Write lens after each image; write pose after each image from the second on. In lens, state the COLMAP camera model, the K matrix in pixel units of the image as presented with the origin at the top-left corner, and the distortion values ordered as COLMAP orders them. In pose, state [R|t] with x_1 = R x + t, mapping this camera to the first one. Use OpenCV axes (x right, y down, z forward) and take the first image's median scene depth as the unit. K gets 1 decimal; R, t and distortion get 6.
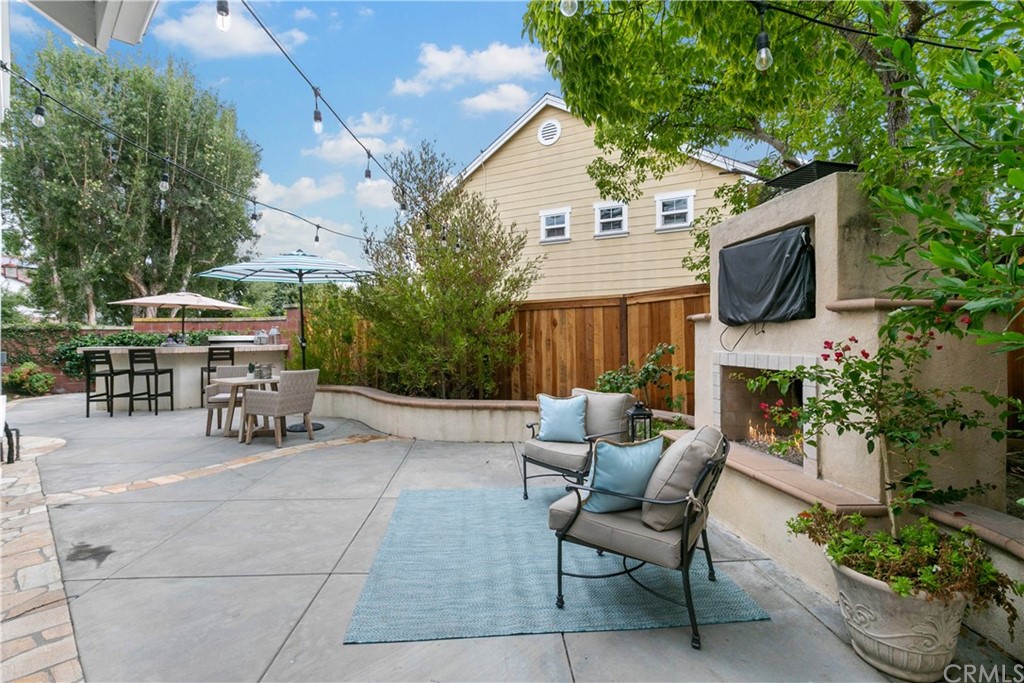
lens RADIAL K [[485.4, 0, 514.0], [0, 485.4, 338.0], [0, 0, 1]] dist [0.001048, 0.000455]
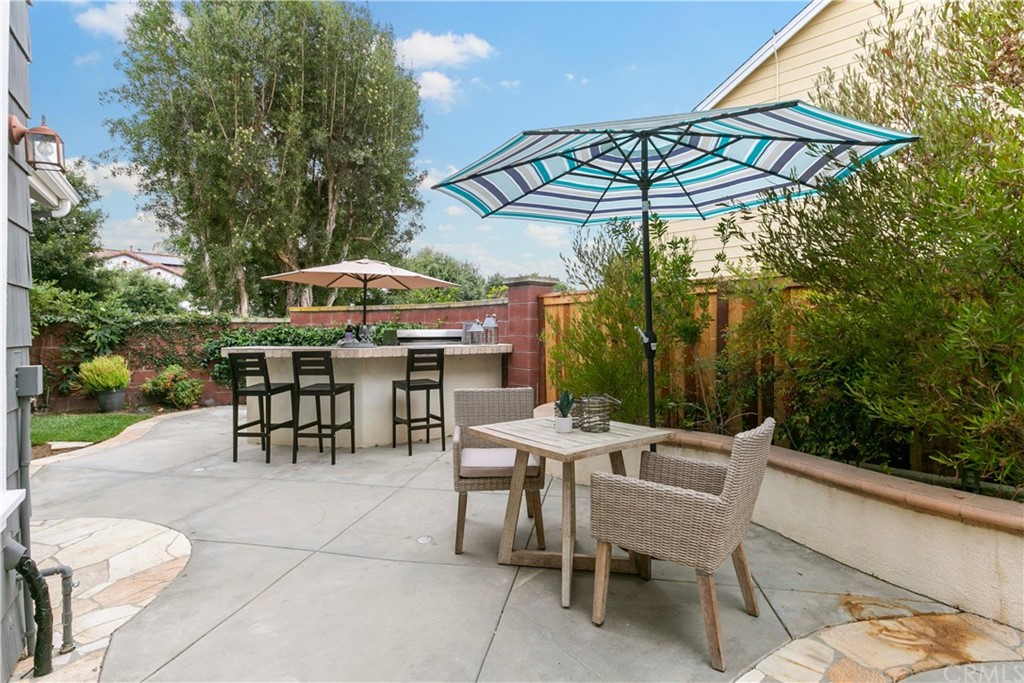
lens RADIAL K [[527.9, 0, 512.0], [0, 527.9, 341.5], [0, 0, 1]] dist [-0.004285, -0.000297]
pose [[0.969029, 0.003727, -0.246919, -0.267145], [-0.000828, 0.999930, 0.011845, 0.002439], [0.246946, -0.011273, 0.968964, 0.315818]]
